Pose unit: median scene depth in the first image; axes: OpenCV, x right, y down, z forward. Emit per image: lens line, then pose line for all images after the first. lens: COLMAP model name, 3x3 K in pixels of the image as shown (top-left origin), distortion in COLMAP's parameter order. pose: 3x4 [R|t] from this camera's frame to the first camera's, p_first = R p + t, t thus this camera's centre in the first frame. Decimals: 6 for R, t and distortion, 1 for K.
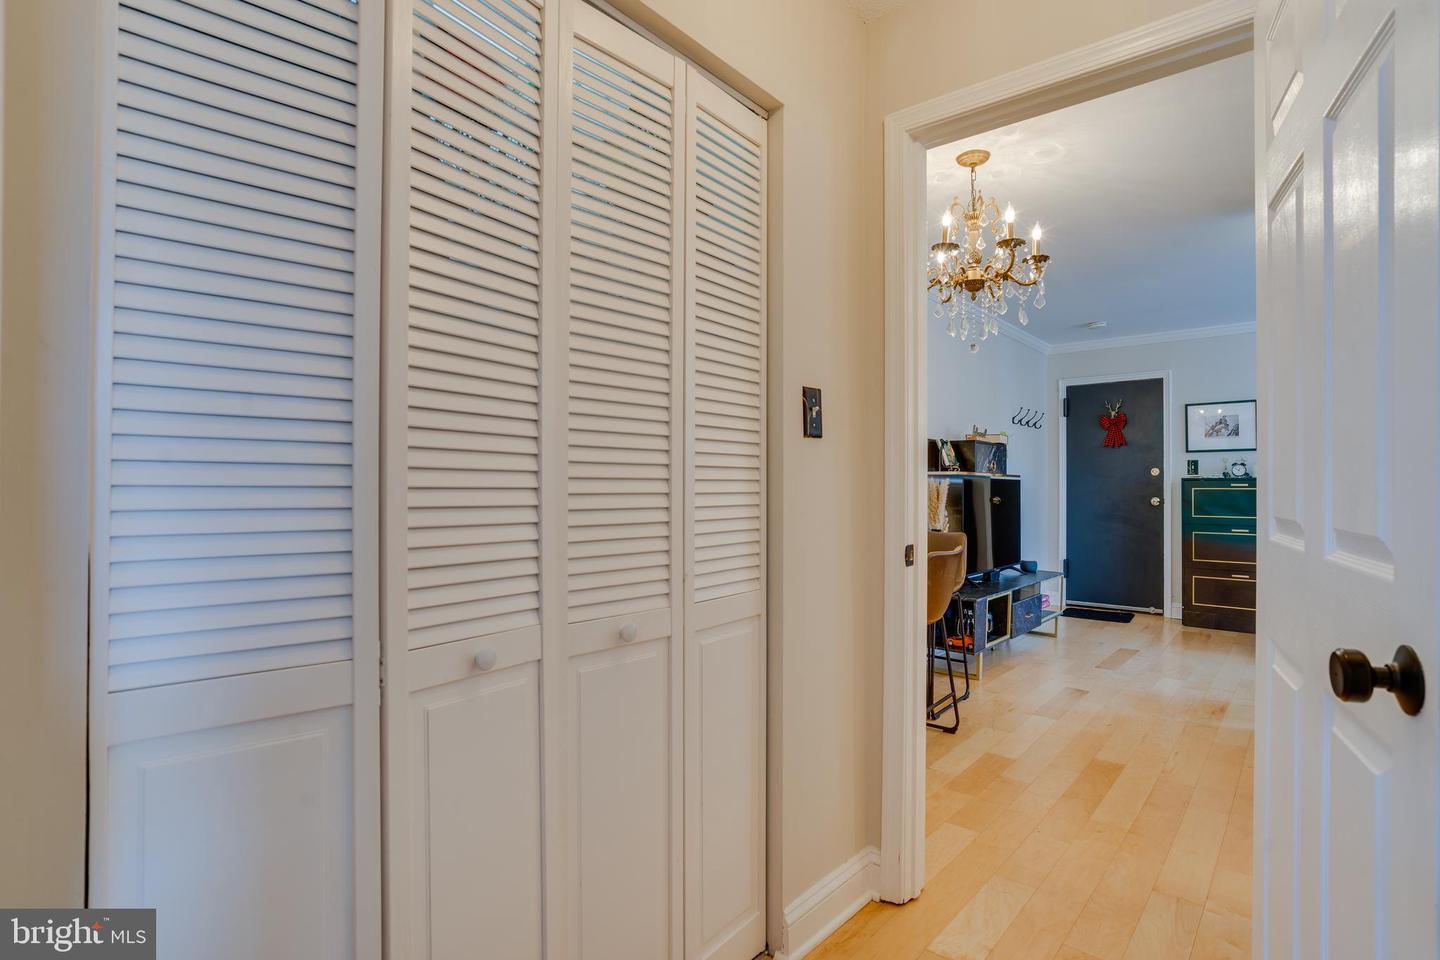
lens RADIAL K [[717.5, 0, 782.6], [0, 717.5, 483.7], [0, 0, 1]] dist [-0.049941, 0.051393]
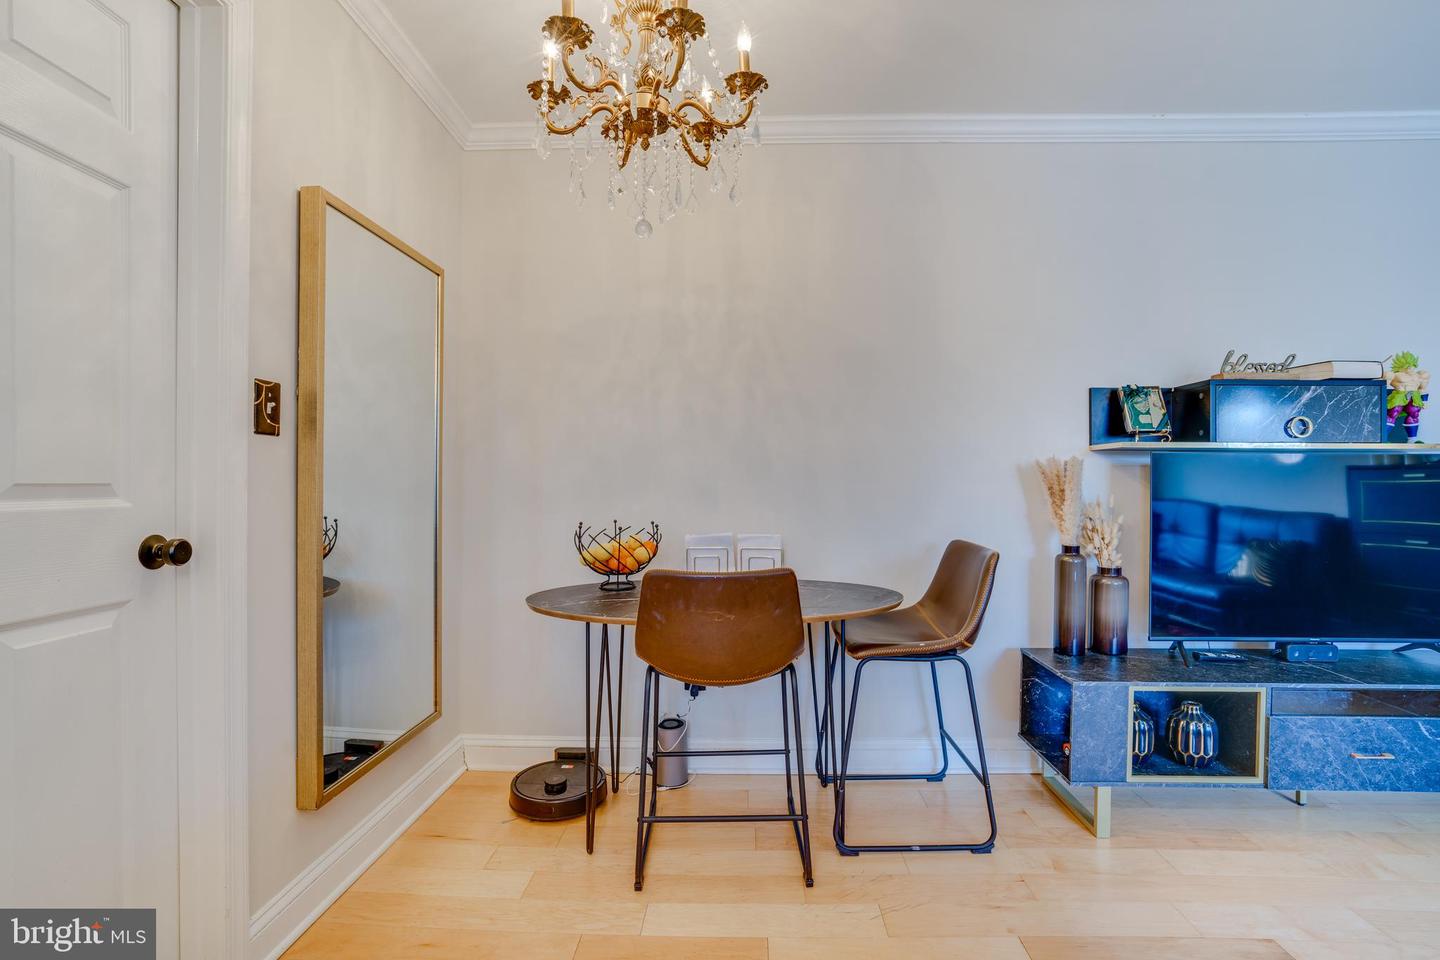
lens RADIAL K [[672.1, 0, 730.5], [0, 672.1, 481.9], [0, 0, 1]] dist [-0.046757, 0.020149]
pose [[0.583655, -0.005939, -0.811980, 0.366913], [0.005959, 0.999978, -0.003031, 0.009773], [0.811980, -0.003069, 0.583677, 0.355620]]
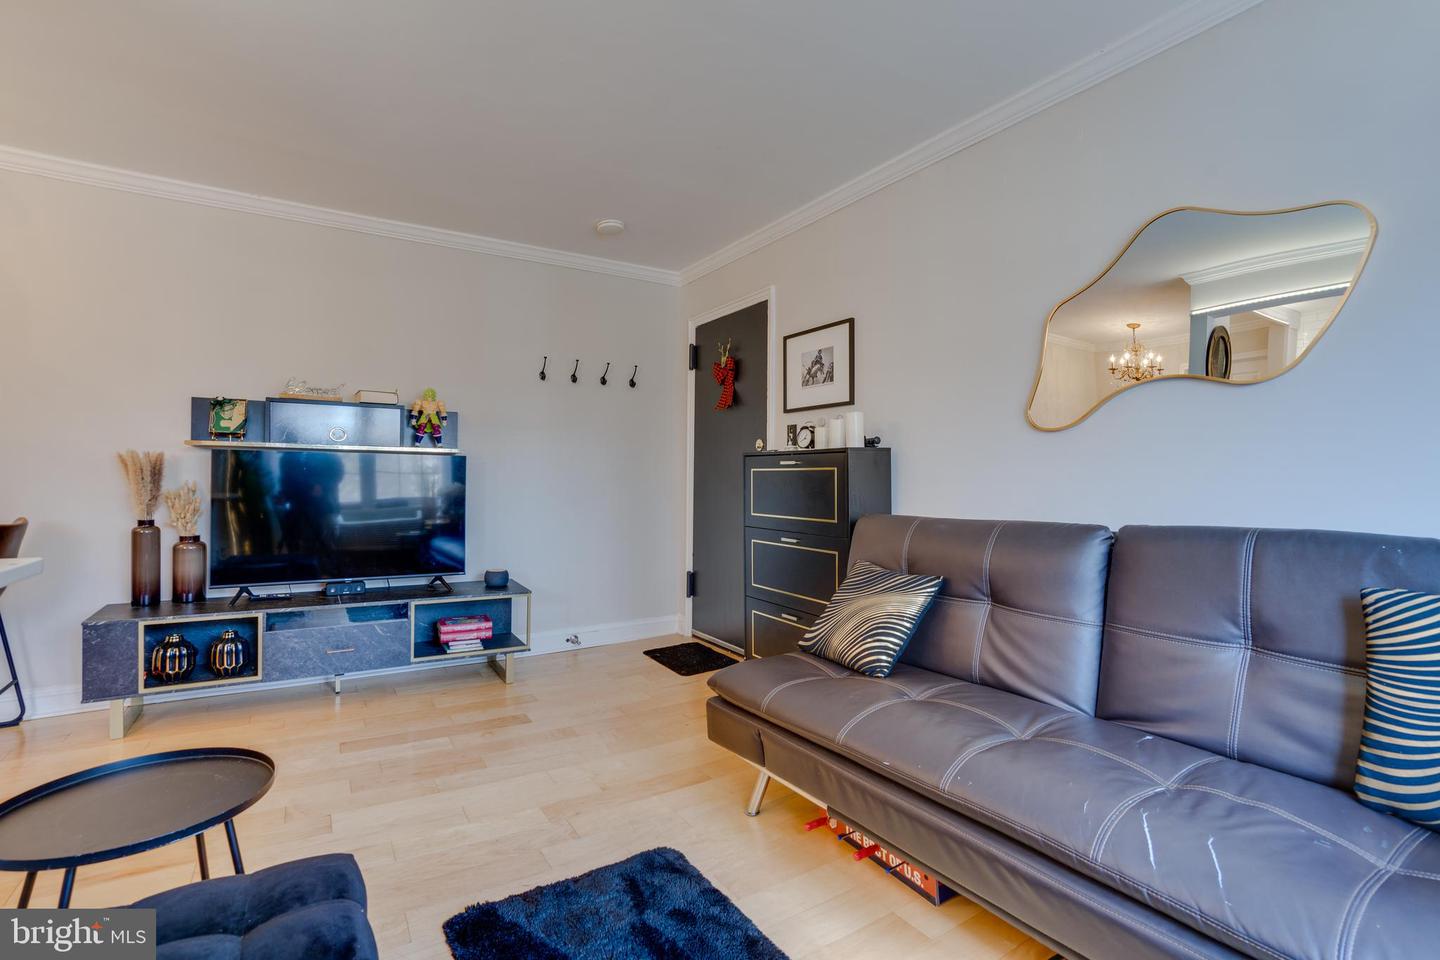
lens RADIAL K [[681.9, 0, 721.6], [0, 681.9, 473.3], [0, 0, 1]] dist [-0.046545, 0.023280]
pose [[0.936505, 0.004422, -0.350627, 0.756932], [-0.004523, 0.999990, 0.000531, 0.010023], [0.350626, 0.001089, 0.936515, 0.428903]]
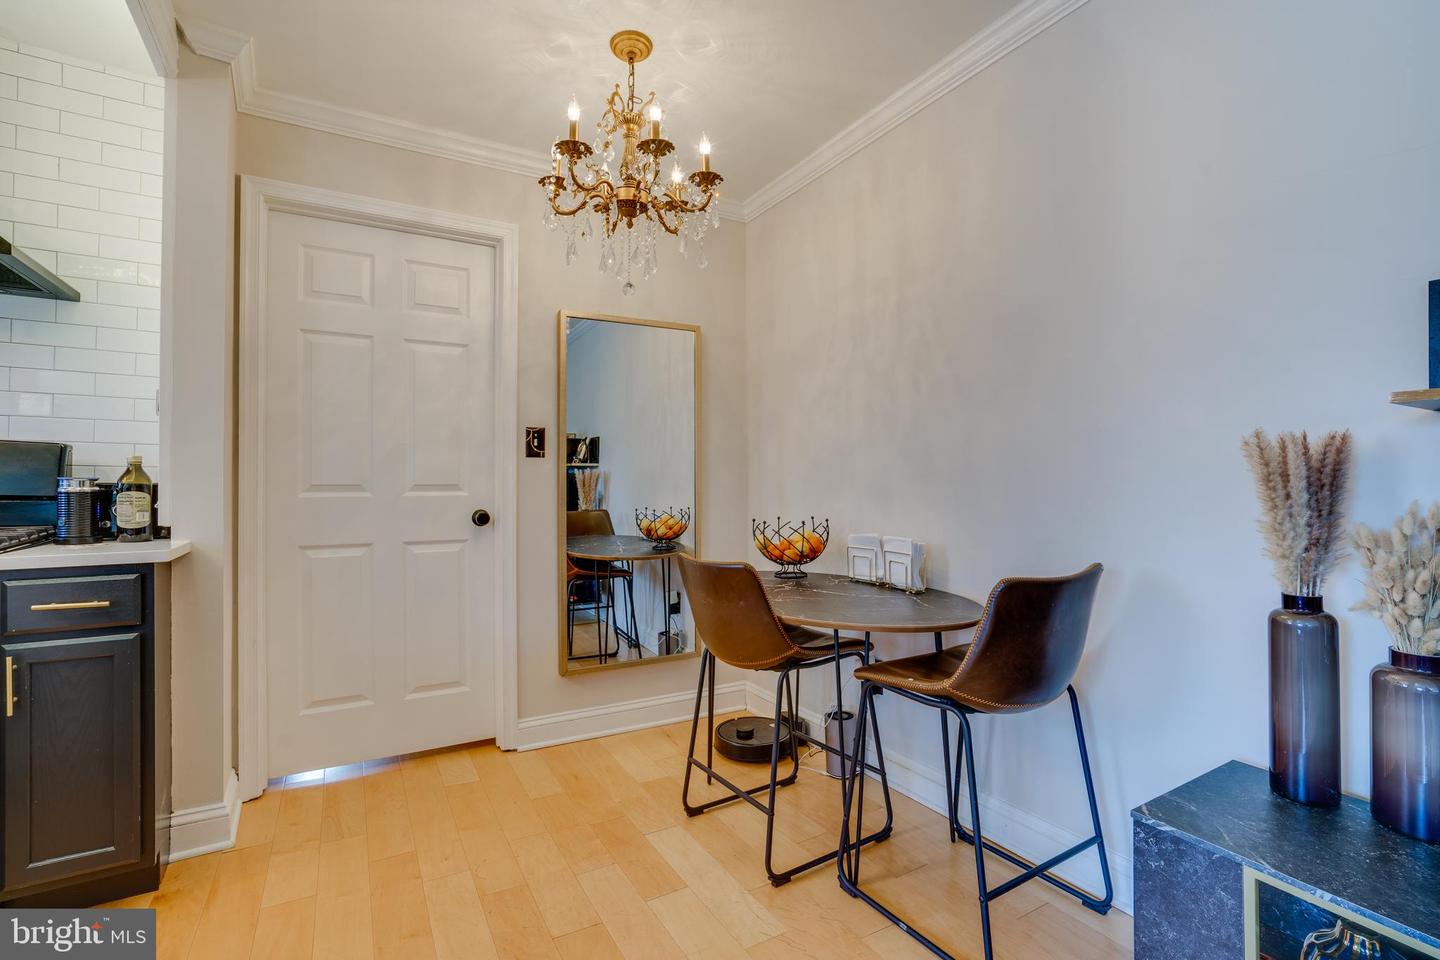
lens RADIAL K [[670.8, 0, 709.5], [0, 670.8, 479.8], [0, 0, 1]] dist [-0.042709, 0.018928]
pose [[-0.406705, -0.012139, -0.913479, 0.433778], [0.004093, 0.999877, -0.015110, 0.013234], [0.913550, -0.009884, -0.406606, 0.667266]]
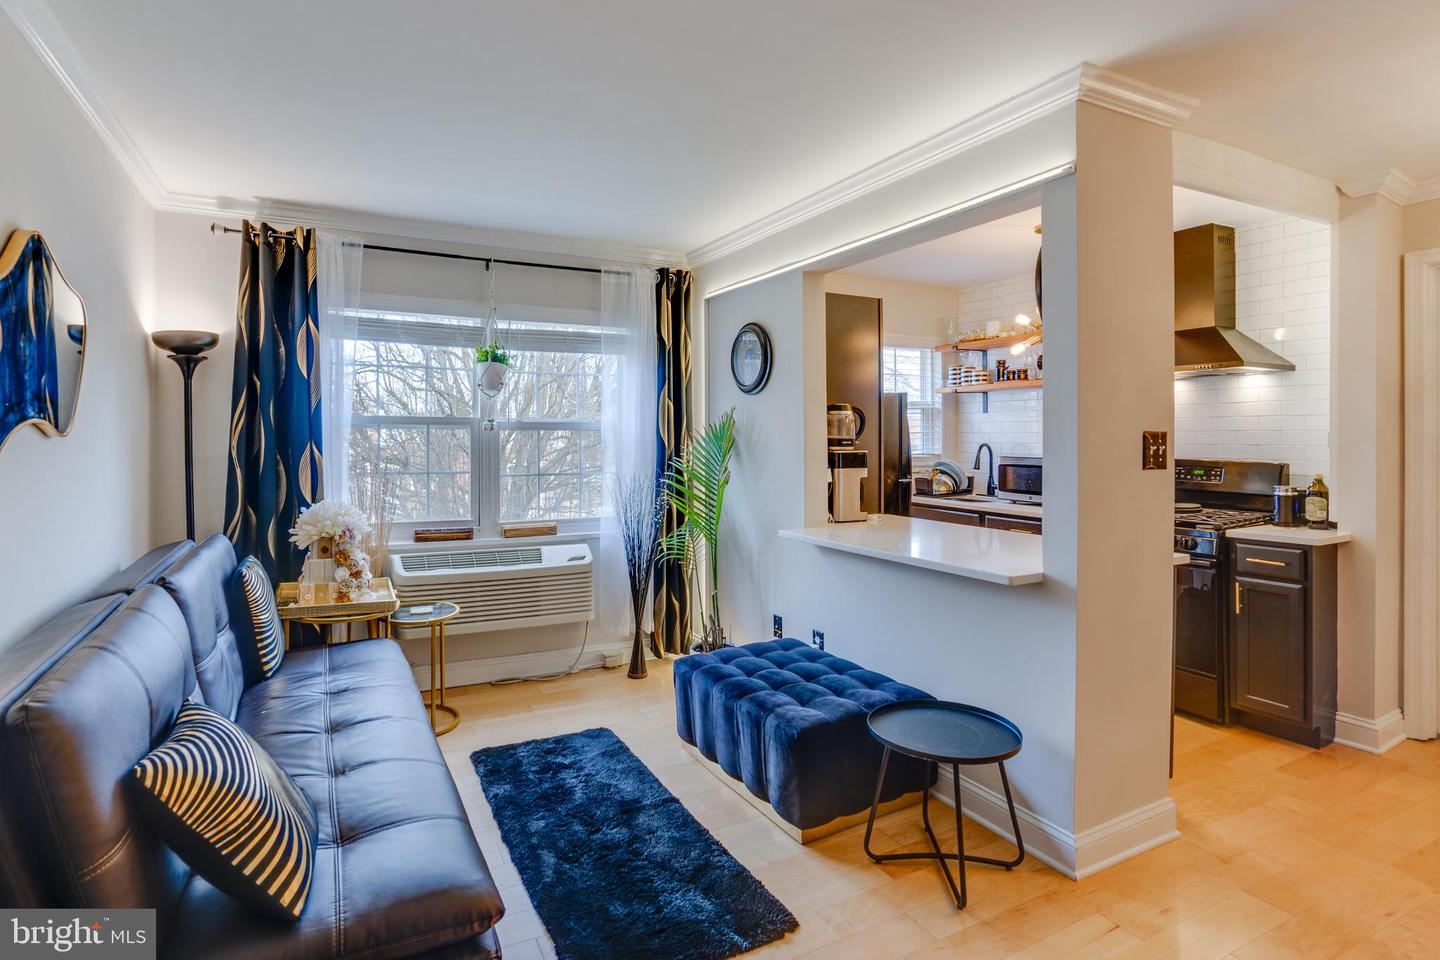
lens RADIAL K [[727.1, 0, 677.3], [0, 727.1, 450.5], [0, 0, 1]] dist [-0.056492, 0.024735]
pose [[-0.894297, -0.003436, 0.447461, 0.450914], [-0.000599, 0.999979, 0.006482, -0.027190], [-0.447474, 0.005529, -0.894280, 0.990968]]
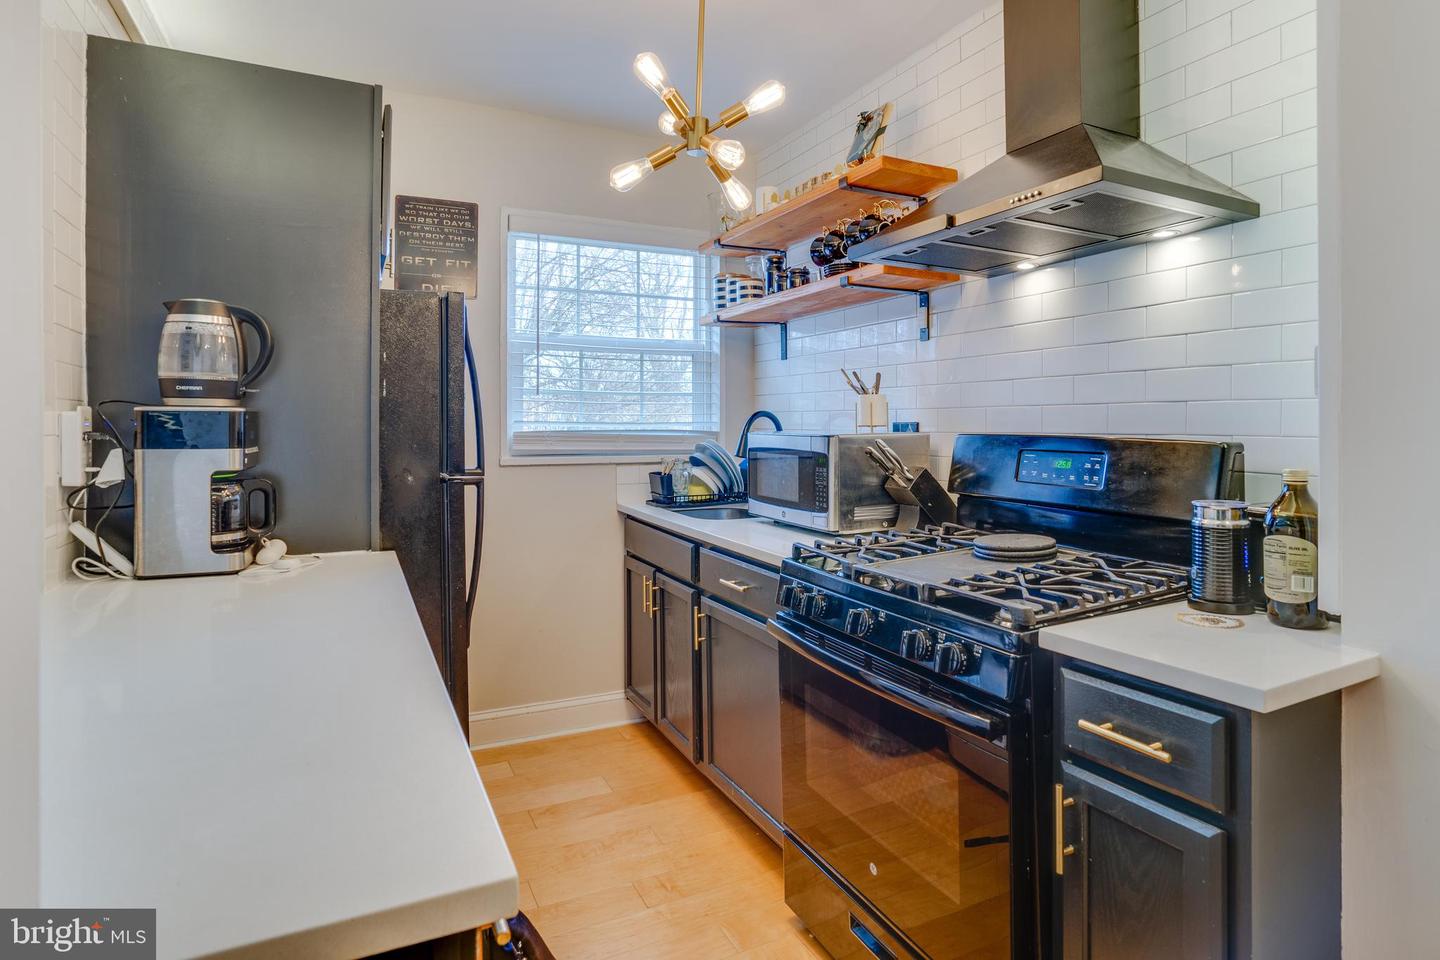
lens RADIAL K [[778.7, 0, 742.9], [0, 778.7, 433.6], [0, 0, 1]] dist [-0.065591, 0.038589]
pose [[-0.906020, -0.005933, 0.423194, 0.296685], [-0.006453, 0.999979, 0.000205, -0.014709], [-0.423187, -0.002545, -0.906039, 0.521708]]
